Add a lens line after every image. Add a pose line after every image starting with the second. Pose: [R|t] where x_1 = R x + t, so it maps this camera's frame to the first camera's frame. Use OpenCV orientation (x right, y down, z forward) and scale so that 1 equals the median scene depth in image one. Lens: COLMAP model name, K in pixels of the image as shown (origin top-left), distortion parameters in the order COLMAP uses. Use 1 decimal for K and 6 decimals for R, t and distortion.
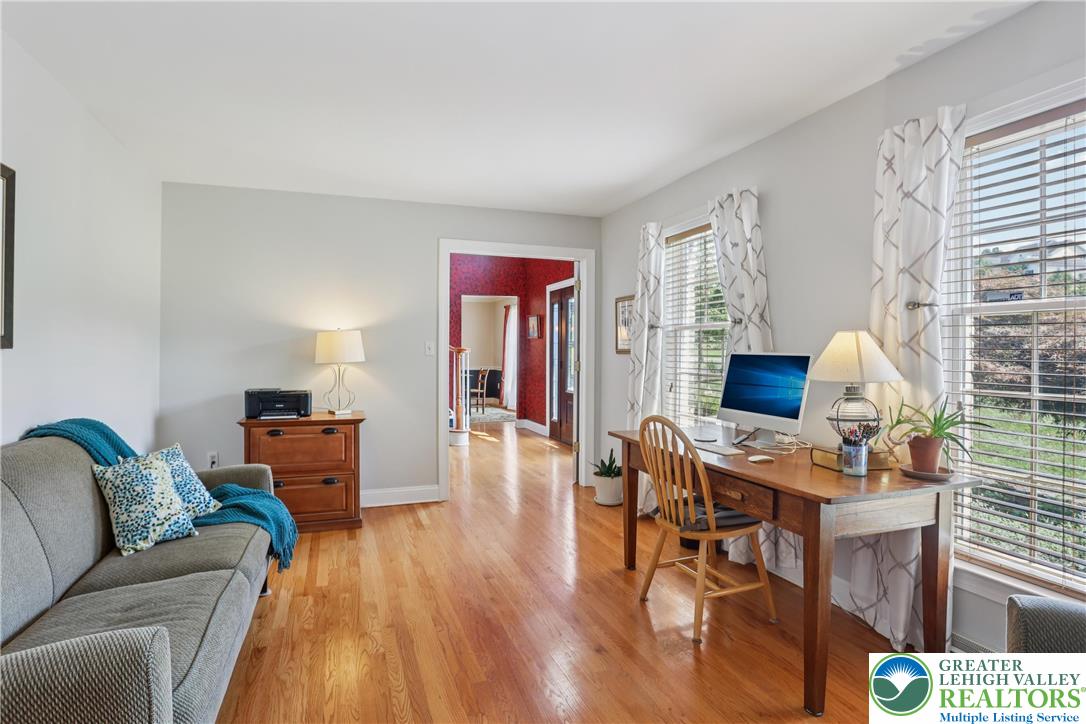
lens RADIAL K [[542.1, 0, 539.3], [0, 542.1, 359.6], [0, 0, 1]] dist [-0.063878, 0.021189]
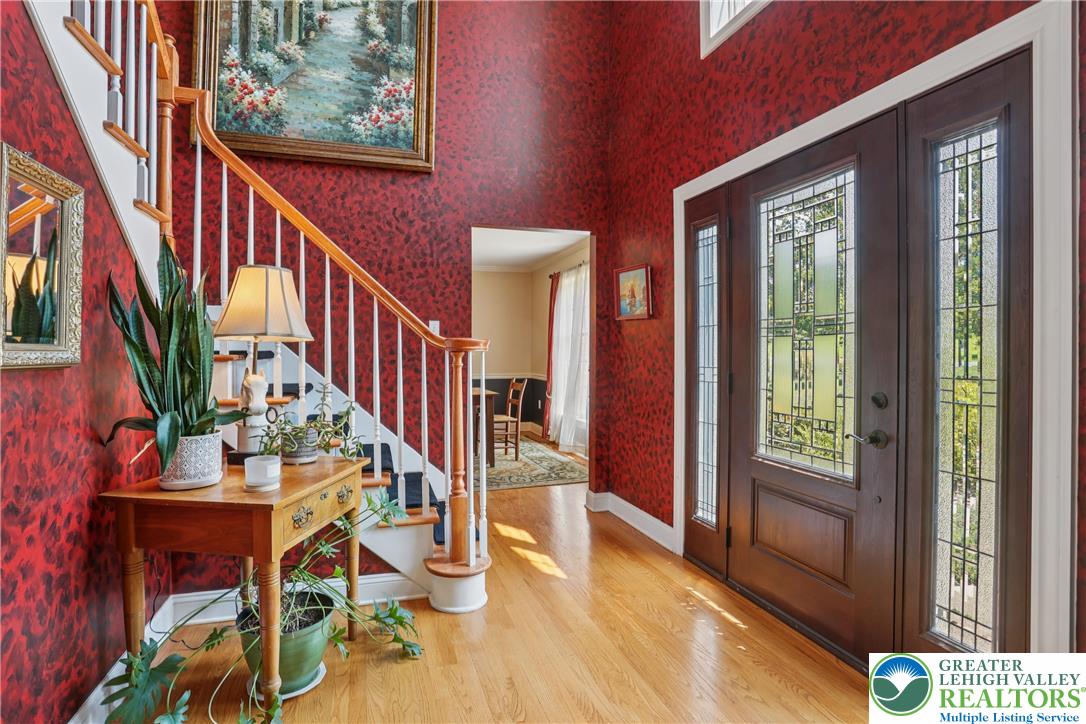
lens RADIAL K [[542.1, 0, 545.3], [0, 542.1, 356.5], [0, 0, 1]] dist [-0.063878, 0.021189]
pose [[0.999261, -0.005031, -0.038095, -0.063286], [0.005041, 0.999987, 0.000153, -0.008286], [0.038093, -0.000345, 0.999274, 0.530943]]
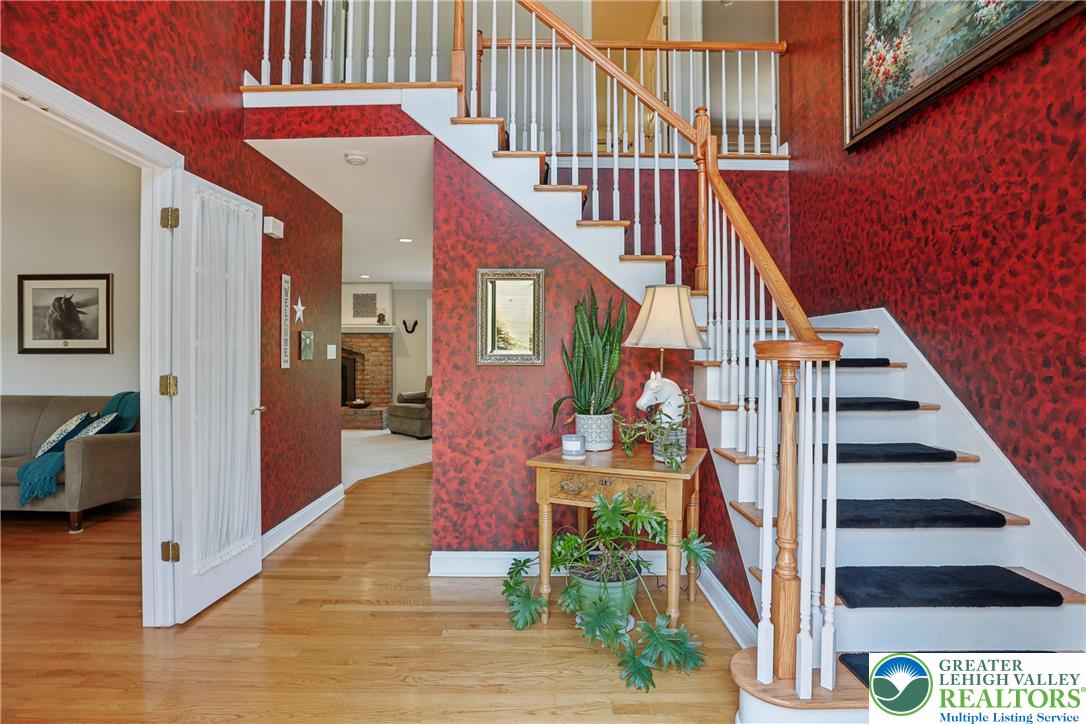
lens RADIAL K [[542.1, 0, 537.3], [0, 542.1, 357.0], [0, 0, 1]] dist [-0.063878, 0.021189]
pose [[-0.337906, -0.000996, -0.941179, 0.088065], [-0.002013, 0.999998, -0.000335, -0.013984], [0.941178, 0.001781, -0.337908, 0.804929]]
